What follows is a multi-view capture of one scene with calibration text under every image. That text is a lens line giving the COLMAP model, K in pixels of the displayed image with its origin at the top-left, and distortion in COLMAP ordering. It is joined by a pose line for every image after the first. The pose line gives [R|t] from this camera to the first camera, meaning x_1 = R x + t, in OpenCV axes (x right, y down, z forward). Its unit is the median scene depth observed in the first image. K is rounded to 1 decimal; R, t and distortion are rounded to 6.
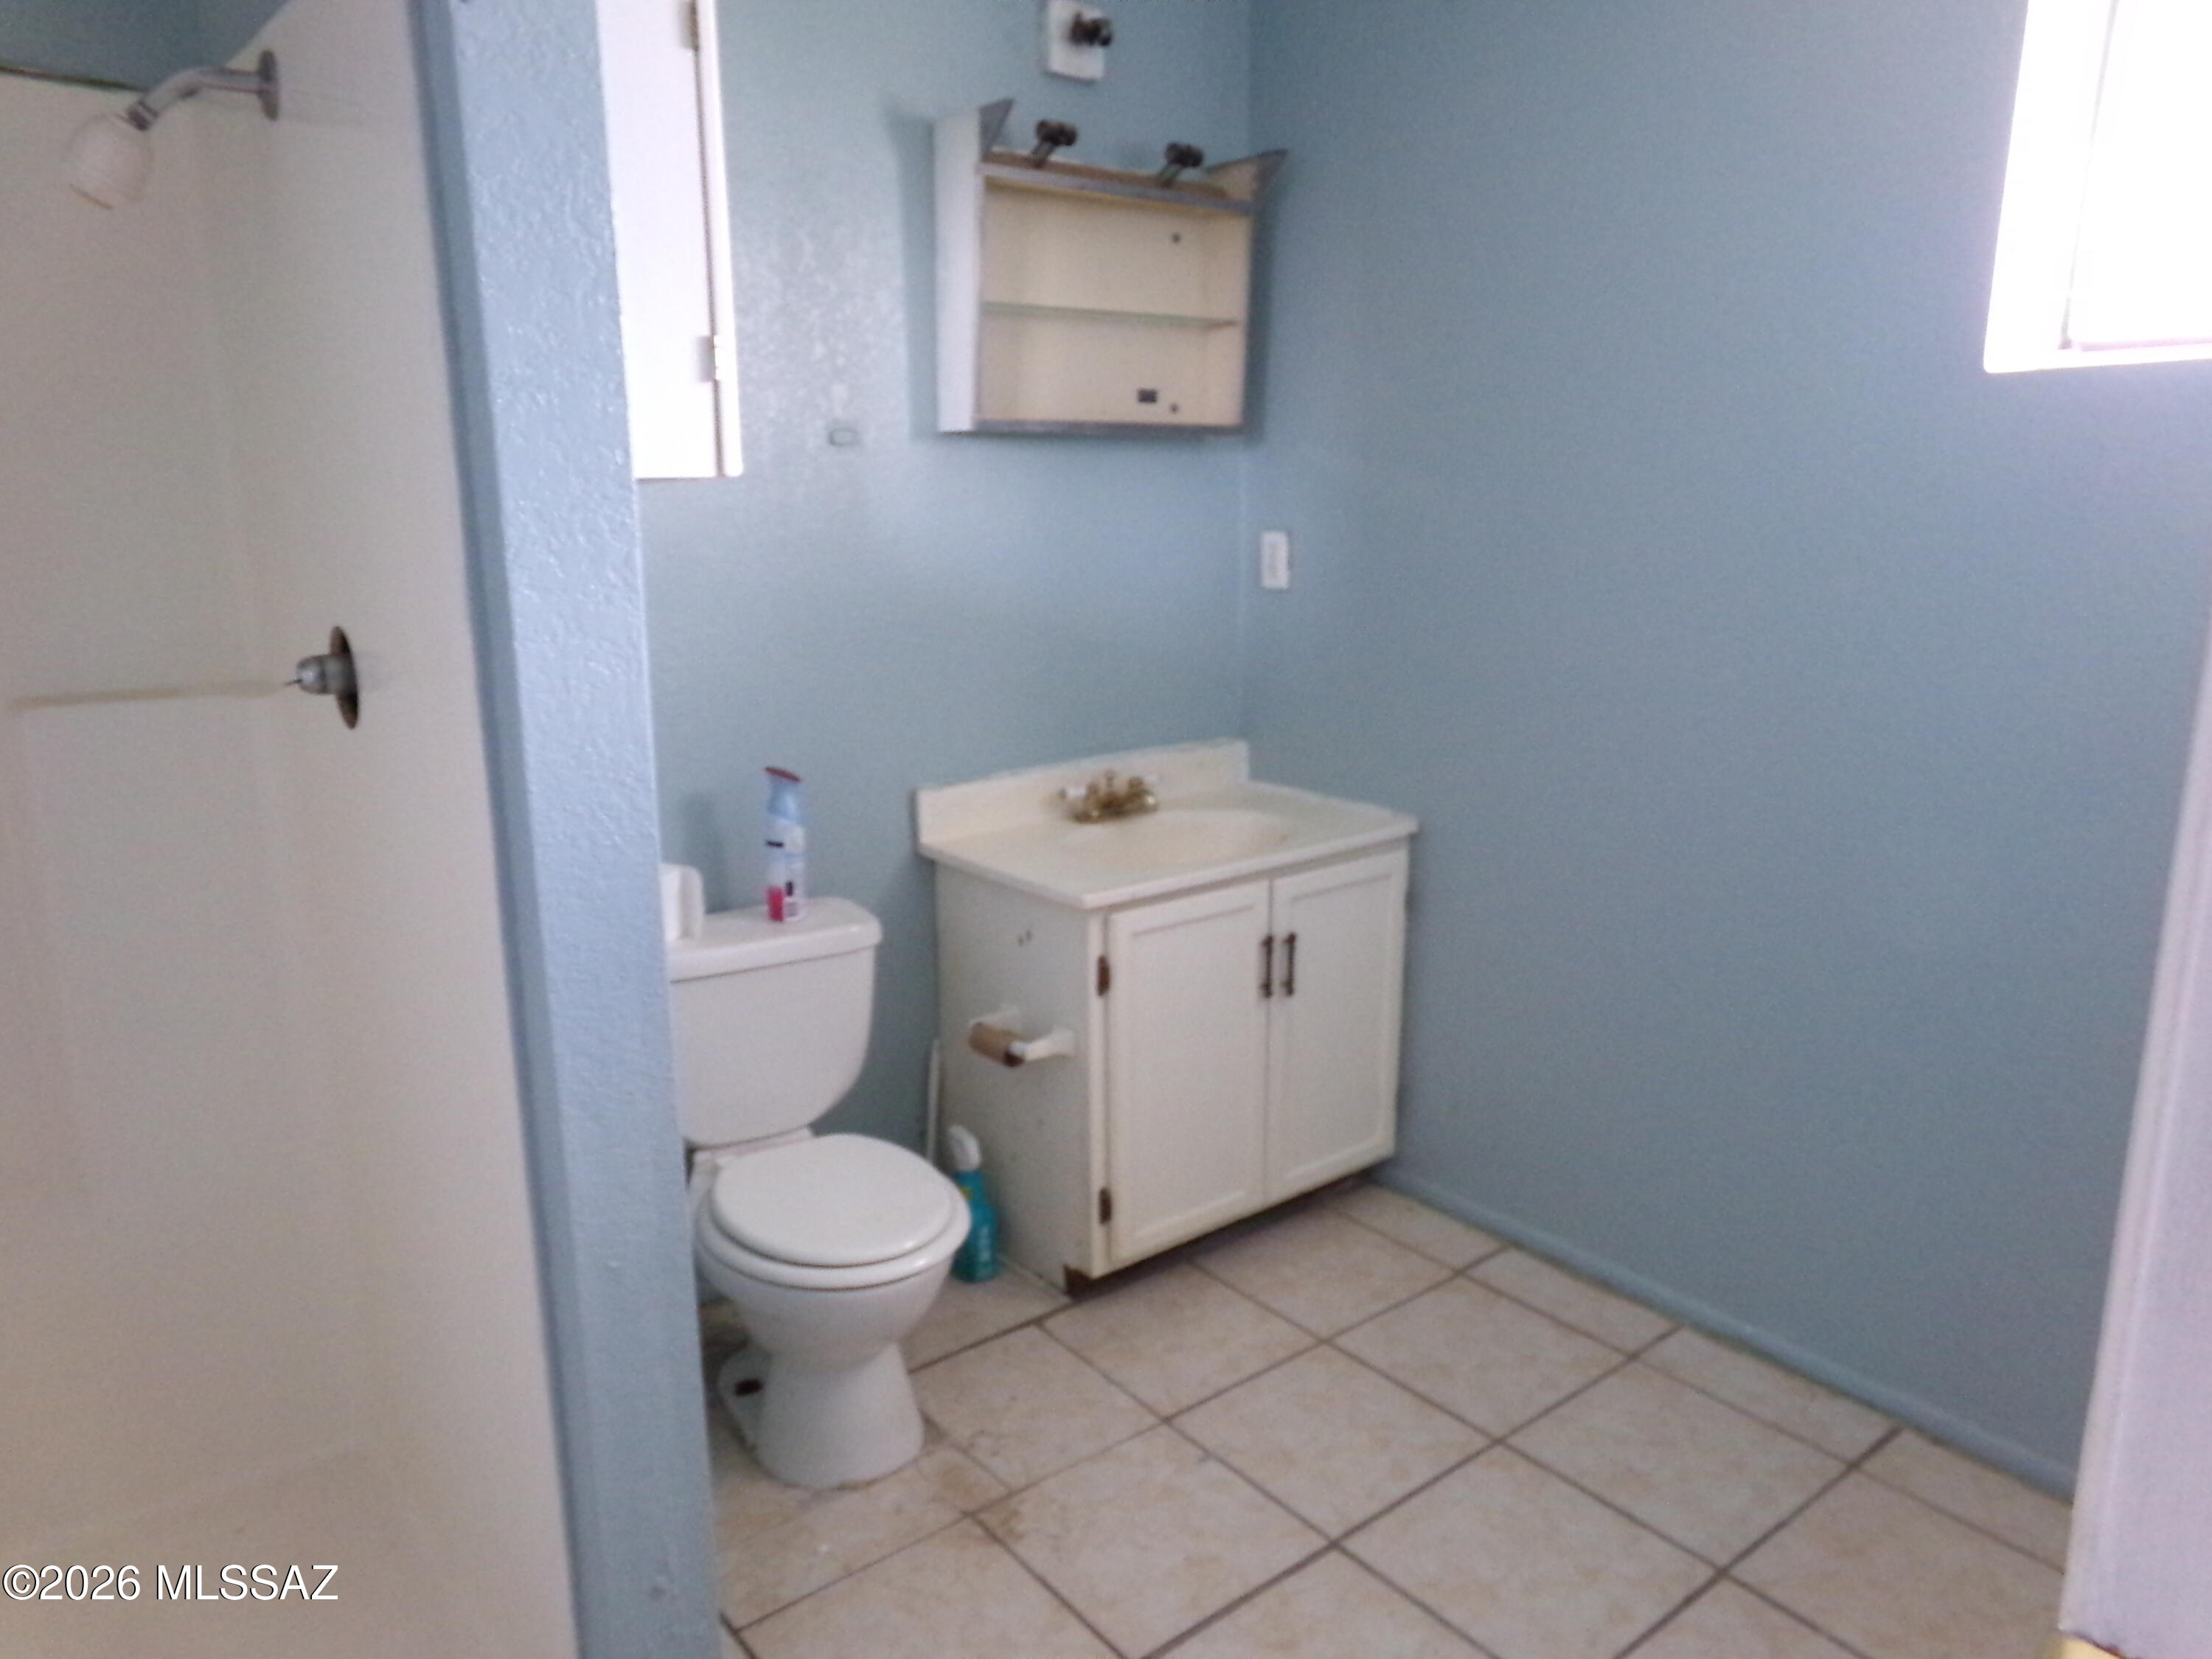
lens RADIAL K [[1506.2, 0, 1093.3], [0, 1506.2, 844.0], [0, 0, 1]] dist [-0.065699, 0.078151]
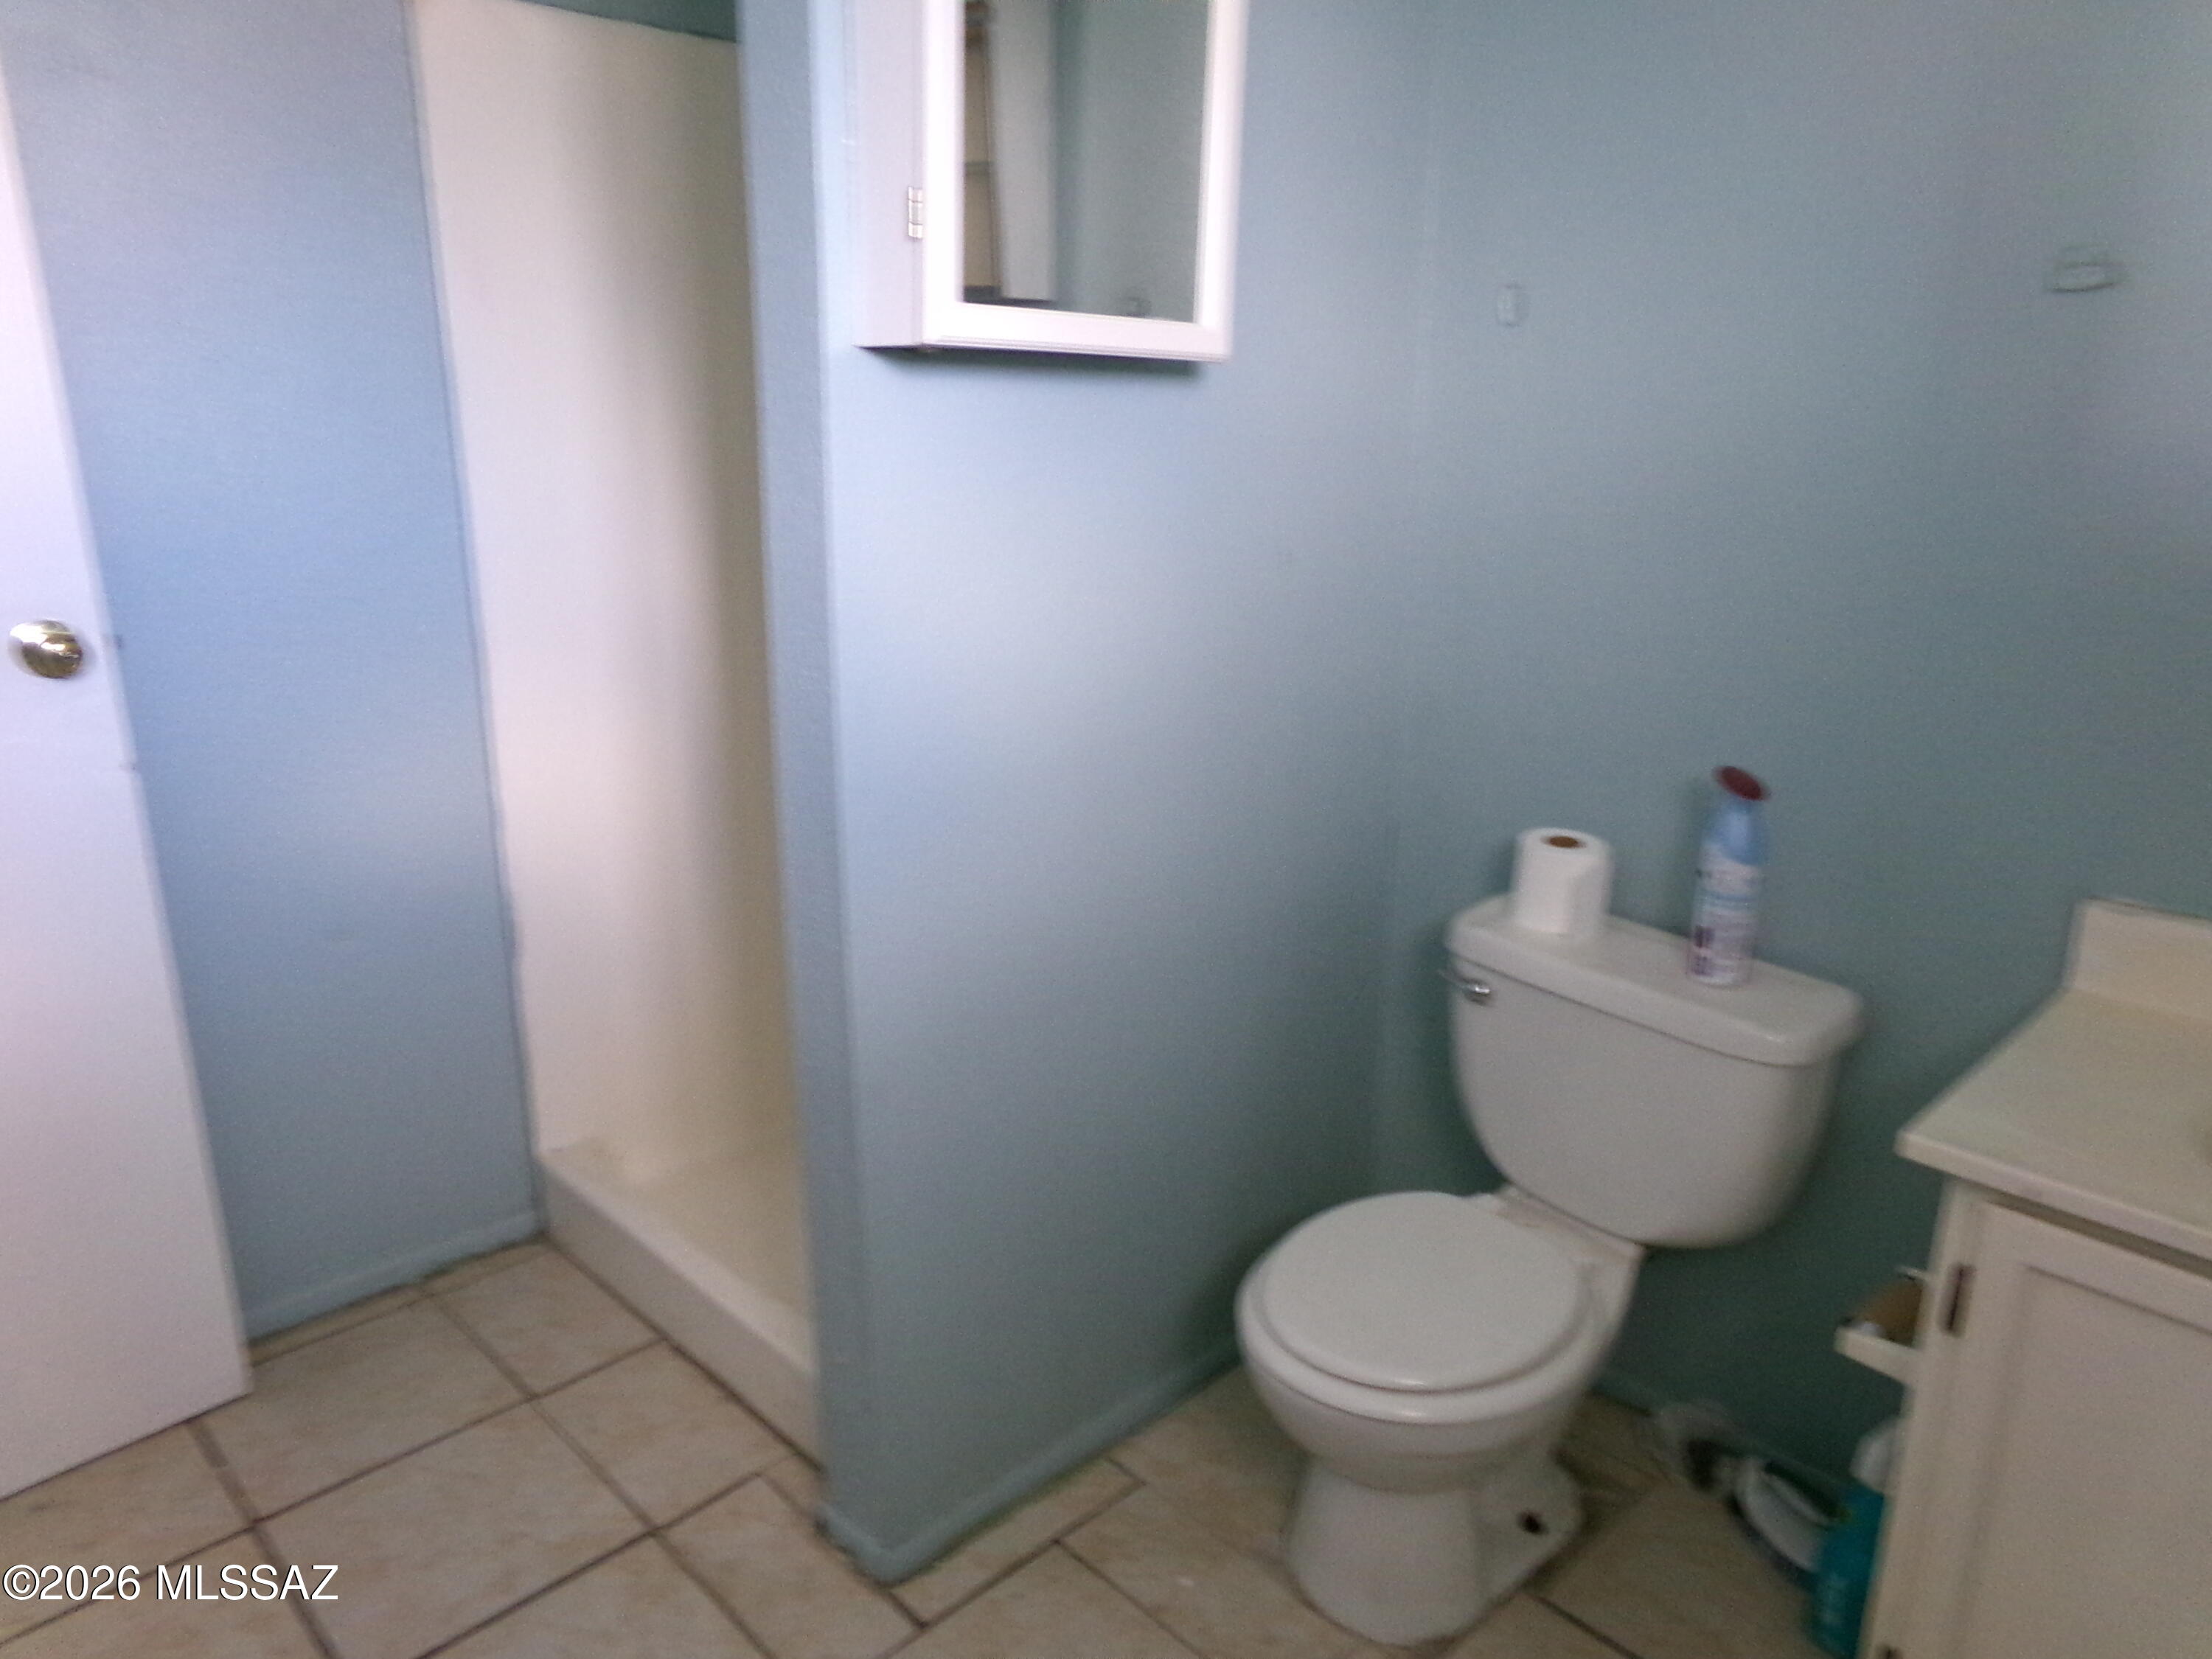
lens RADIAL K [[1506.2, 0, 1093.3], [0, 1506.2, 844.0], [0, 0, 1]] dist [-0.065699, 0.078151]
pose [[0.061996, 0.284131, -0.956779, 0.451158], [-0.223386, 0.938254, 0.264155, -0.136401], [0.972756, 0.197355, 0.121639, 0.624581]]
